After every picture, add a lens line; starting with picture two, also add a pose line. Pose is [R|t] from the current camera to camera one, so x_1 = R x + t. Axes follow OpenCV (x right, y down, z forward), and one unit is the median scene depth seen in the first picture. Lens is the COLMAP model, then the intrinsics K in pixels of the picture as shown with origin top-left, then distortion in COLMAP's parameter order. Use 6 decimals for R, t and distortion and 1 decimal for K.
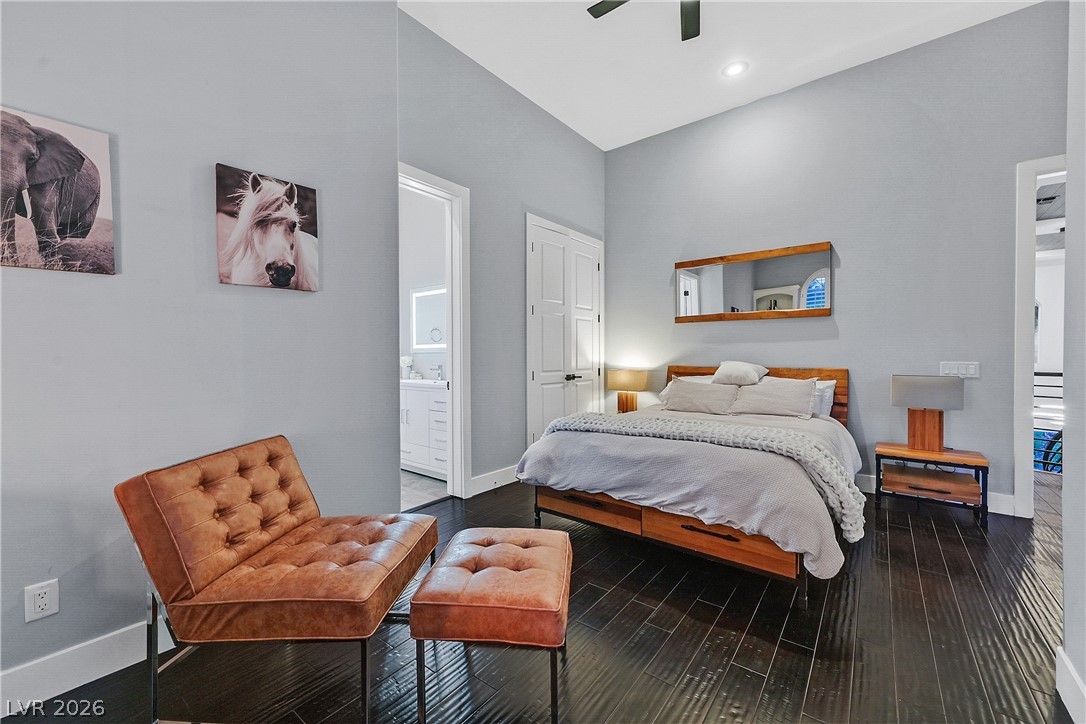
lens RADIAL K [[438.6, 0, 543.0], [0, 438.6, 362.0], [0, 0, 1]] dist [0.001994, 0.000250]
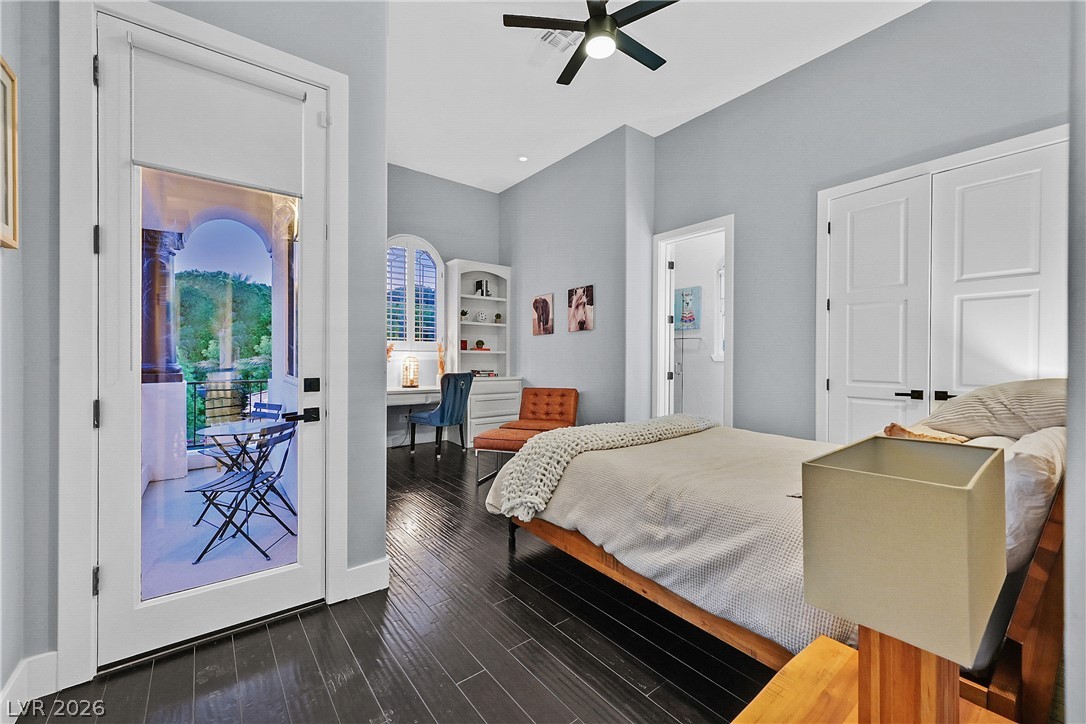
lens RADIAL K [[438.6, 0, 543.0], [0, 438.6, 362.0], [0, 0, 1]] dist [0.001994, 0.000250]
pose [[-0.249270, 0.010686, -0.968375, 1.896464], [-0.022297, 0.999611, 0.016770, -0.026761], [0.968177, 0.025772, -0.248935, 1.436283]]
